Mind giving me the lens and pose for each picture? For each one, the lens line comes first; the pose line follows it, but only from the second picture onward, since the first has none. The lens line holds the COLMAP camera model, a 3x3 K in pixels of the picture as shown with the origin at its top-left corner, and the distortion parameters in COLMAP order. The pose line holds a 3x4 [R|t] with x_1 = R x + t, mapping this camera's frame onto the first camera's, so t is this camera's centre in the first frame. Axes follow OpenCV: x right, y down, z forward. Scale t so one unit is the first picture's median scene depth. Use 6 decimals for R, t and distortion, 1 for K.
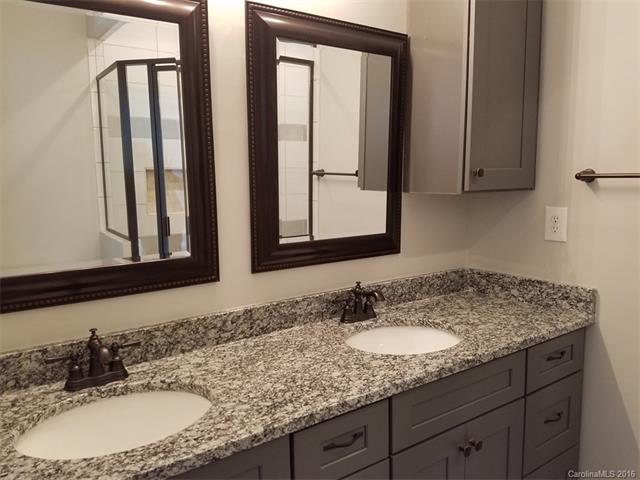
lens RADIAL K [[460.3, 0, 319.4], [0, 460.3, 250.0], [0, 0, 1]] dist [0.143490, -0.224780]
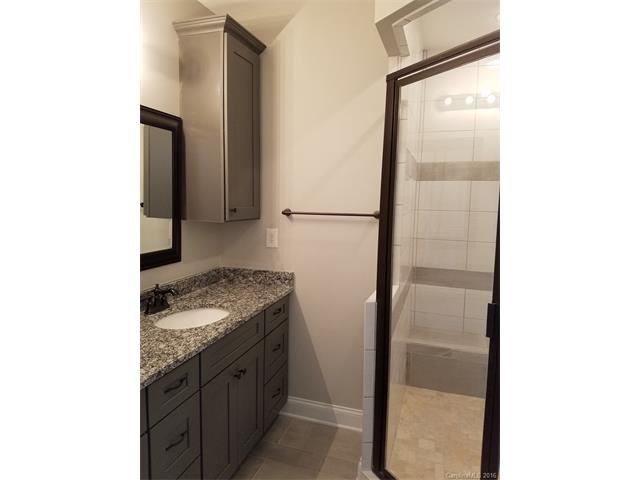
lens RADIAL K [[382.3, 0, 320.0], [0, 382.3, 240.0], [0, 0, 1]] dist [0.002972, -0.000302]
pose [[0.778052, -0.046770, 0.626457, -0.260627], [0.059895, 0.998205, 0.000135, -0.036729], [-0.625339, 0.037416, 0.779456, -0.237056]]
